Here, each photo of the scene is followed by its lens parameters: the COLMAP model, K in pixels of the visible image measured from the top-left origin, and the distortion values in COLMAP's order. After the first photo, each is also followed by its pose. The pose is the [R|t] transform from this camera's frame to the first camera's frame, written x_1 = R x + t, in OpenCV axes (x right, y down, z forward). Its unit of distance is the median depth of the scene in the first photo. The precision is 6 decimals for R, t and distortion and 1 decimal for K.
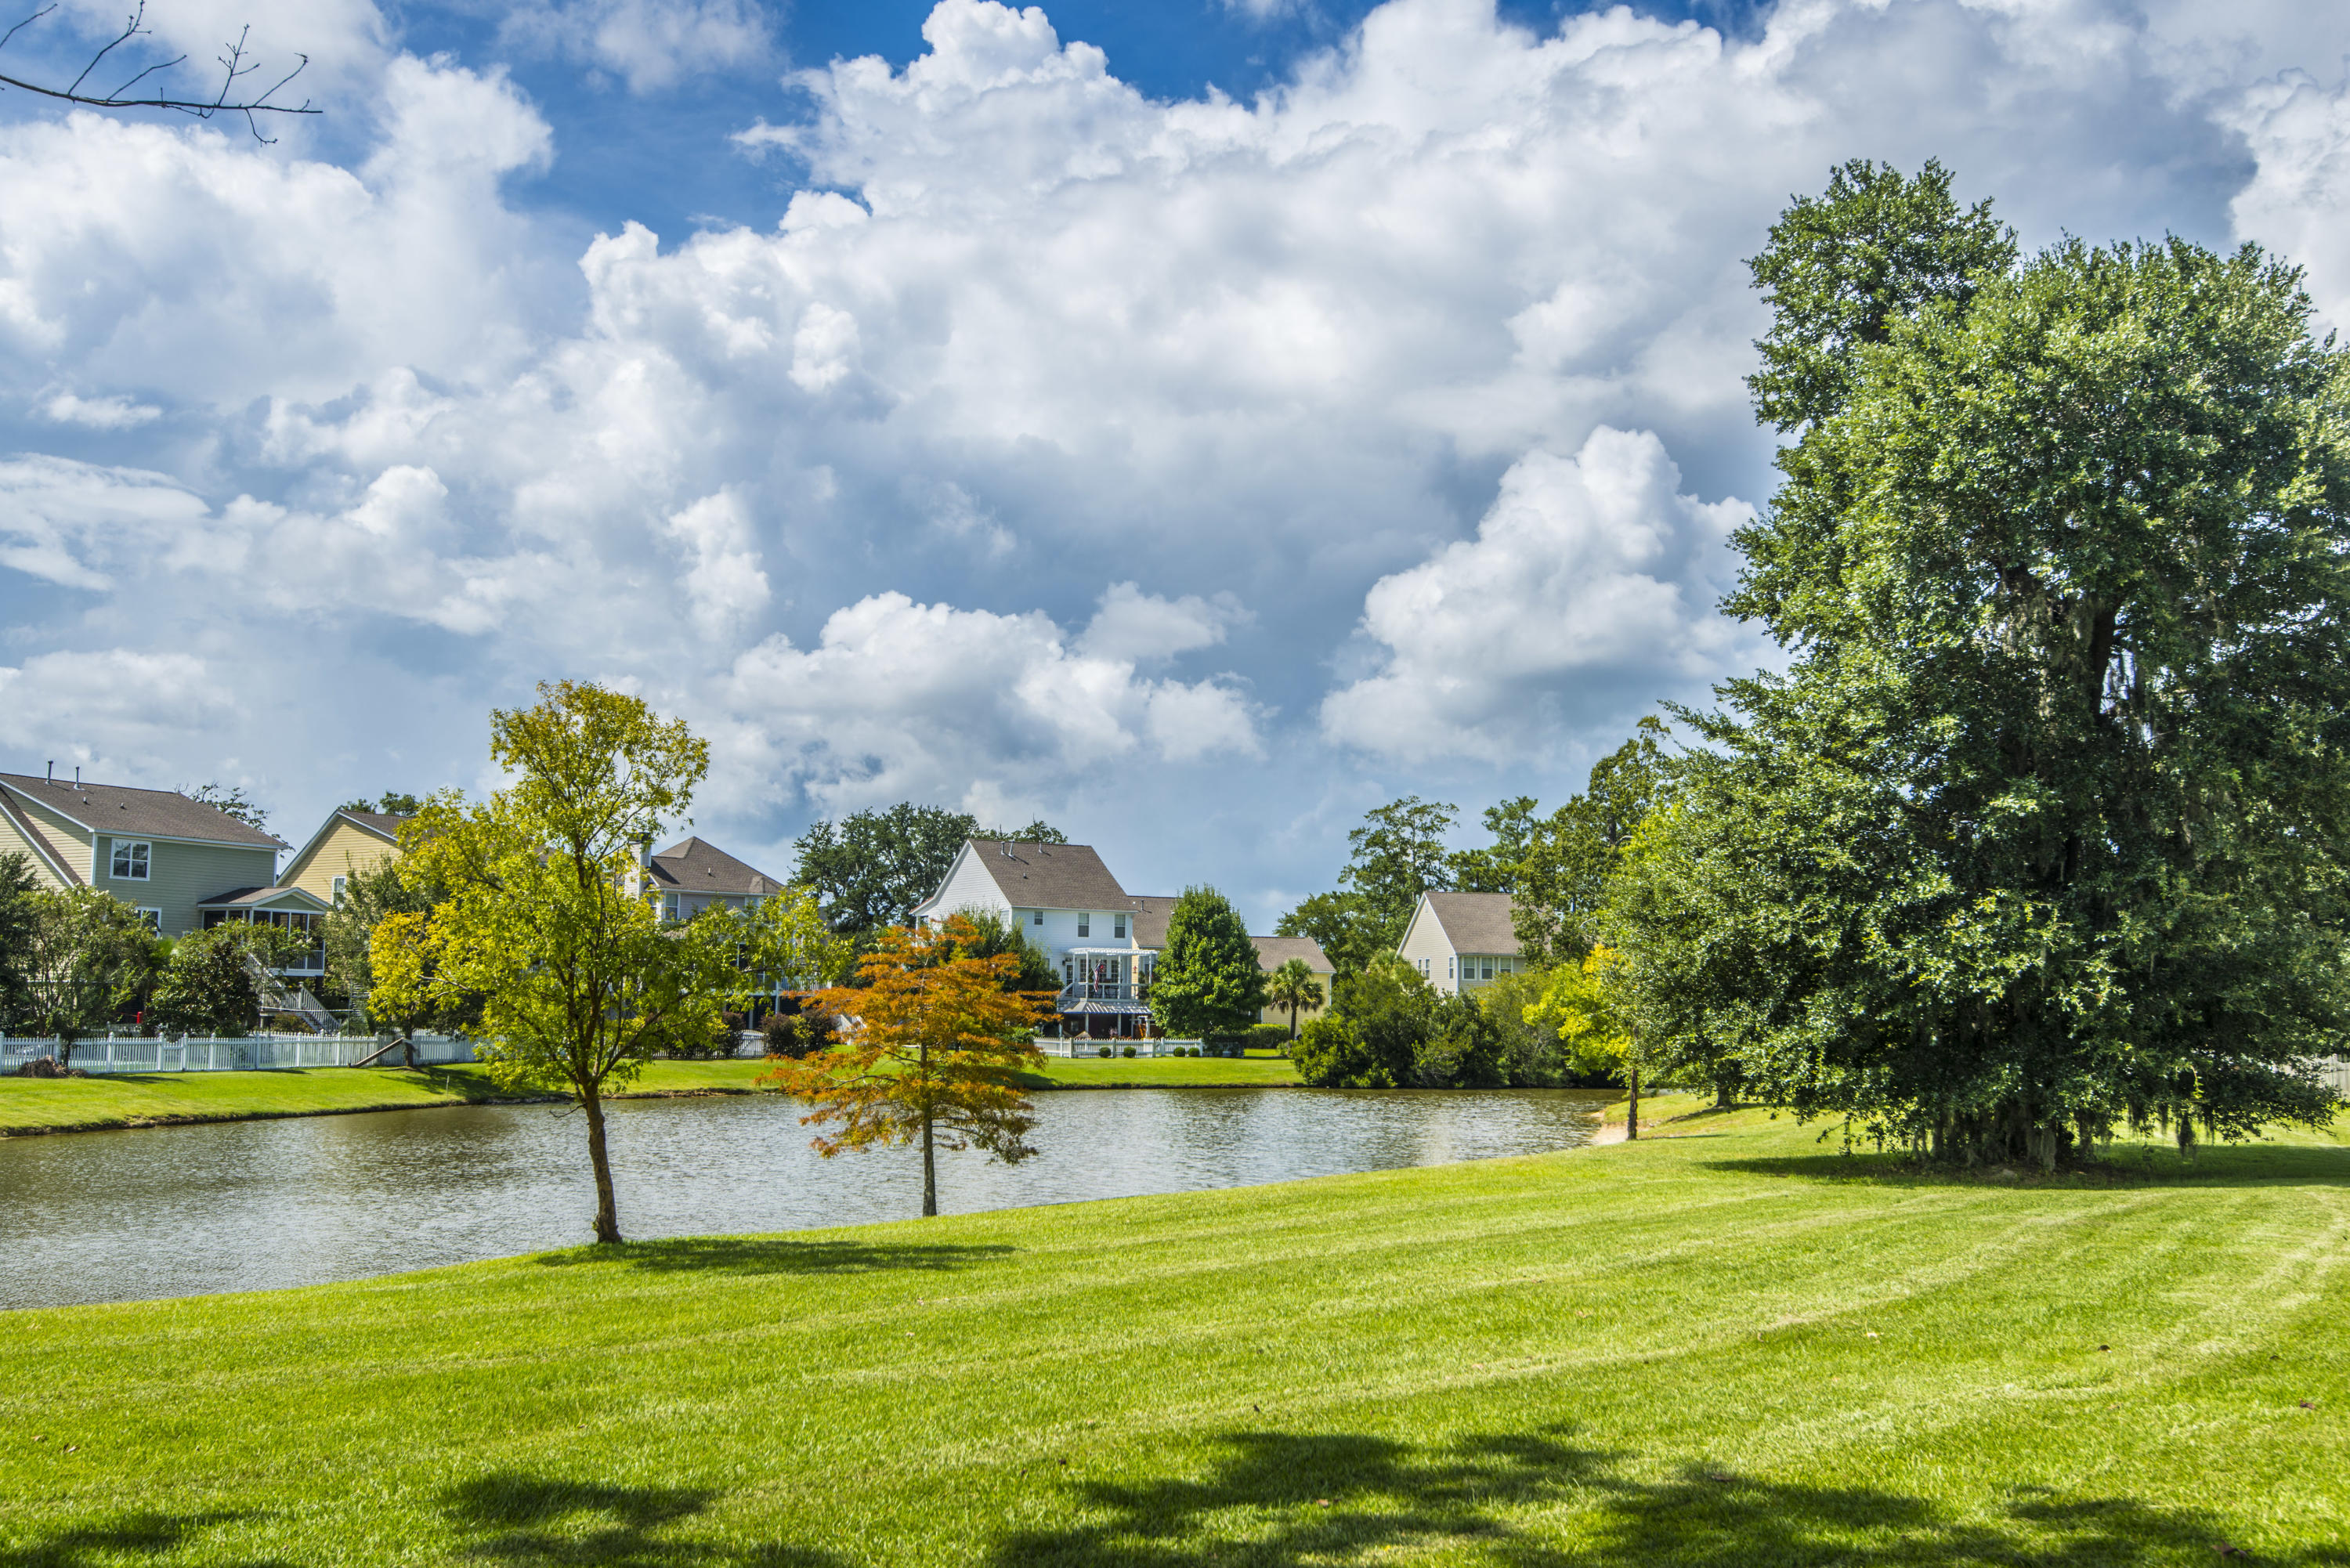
lens RADIAL K [[2269.1, 0, 1164.5], [0, 2269.1, 766.3], [0, 0, 1]] dist [0.029929, -0.016296]
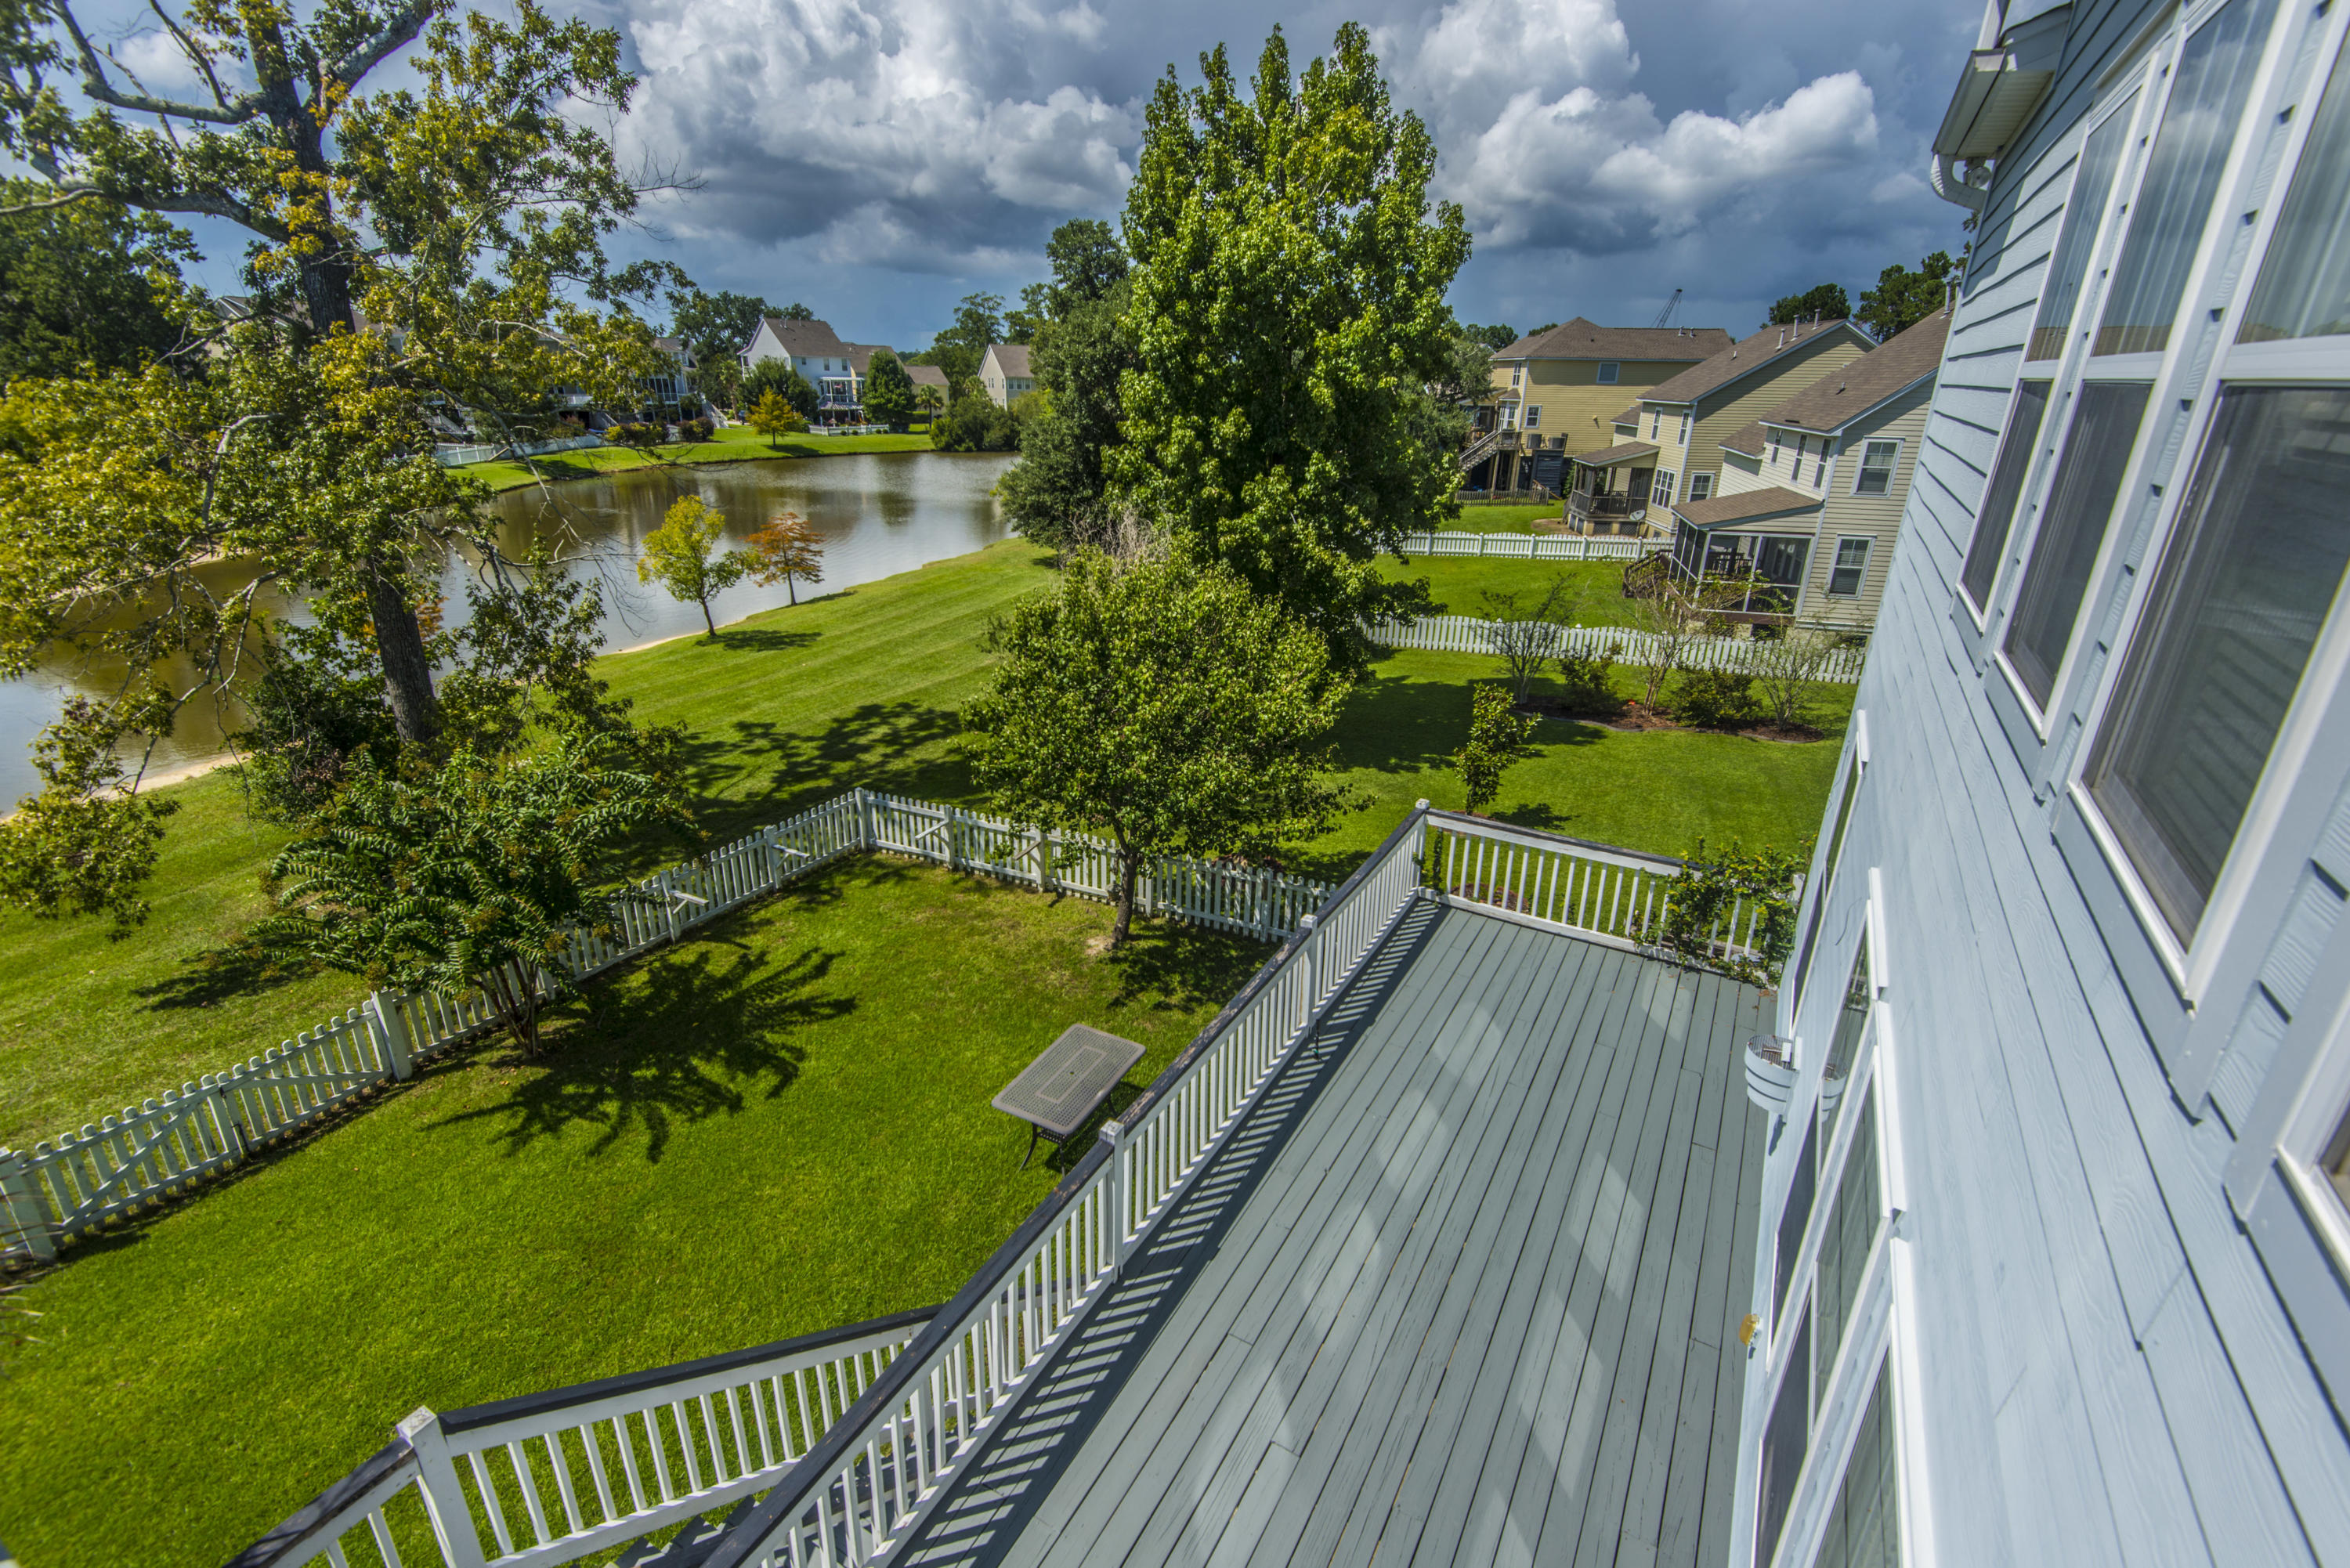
lens RADIAL K [[1064.3, 0, 1172.6], [0, 1064.3, 776.2], [0, 0, 1]] dist [0.040247, -0.020403]
pose [[0.968064, -0.081506, 0.237083, 0.011560], [-0.037311, 0.888304, 0.457737, -0.083448], [-0.247910, -0.451965, 0.856895, -0.163553]]
